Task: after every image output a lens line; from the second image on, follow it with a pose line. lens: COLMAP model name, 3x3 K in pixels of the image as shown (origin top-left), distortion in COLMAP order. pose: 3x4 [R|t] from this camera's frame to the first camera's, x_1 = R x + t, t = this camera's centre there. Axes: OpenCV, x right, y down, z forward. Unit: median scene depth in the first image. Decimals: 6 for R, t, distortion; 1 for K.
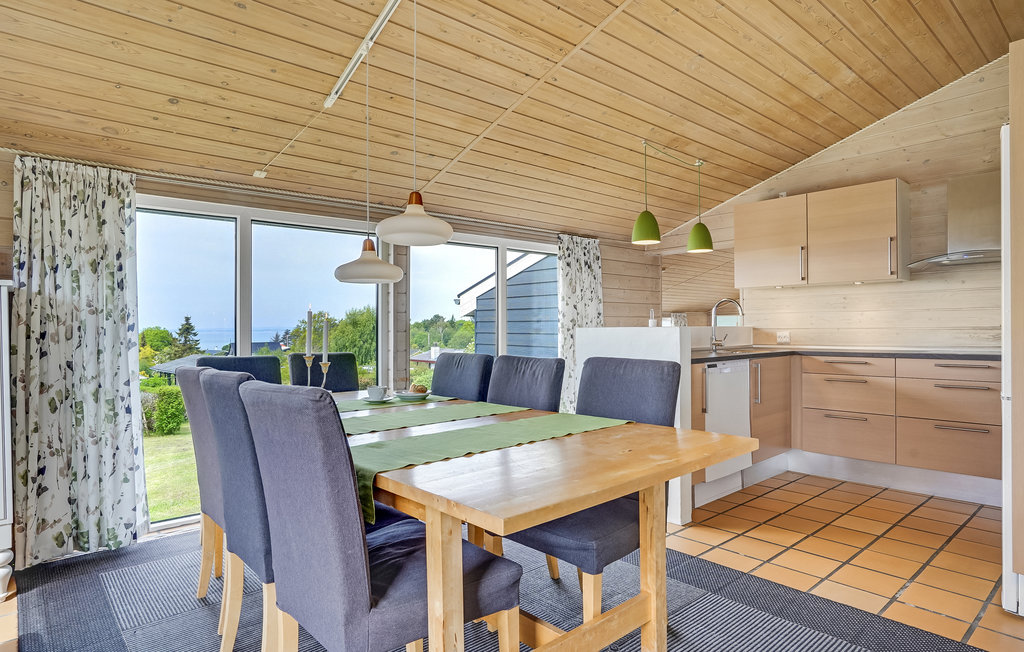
lens RADIAL K [[568.5, 0, 513.2], [0, 568.5, 324.5], [0, 0, 1]] dist [-0.006976, 0.000414]
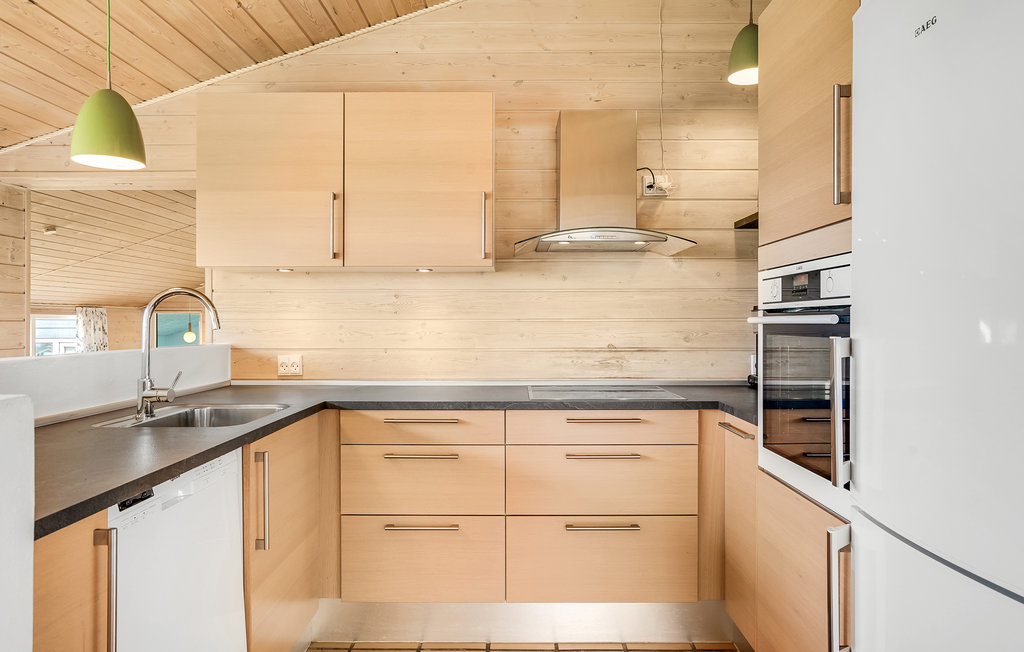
lens RADIAL K [[648.9, 0, 514.7], [0, 648.9, 324.1], [0, 0, 1]] dist [-0.002656, 0.000370]
pose [[0.662584, 0.007596, 0.748949, 0.182303], [-0.010360, 0.999946, -0.000976, -0.019705], [-0.748916, -0.007113, 0.662626, 0.501086]]
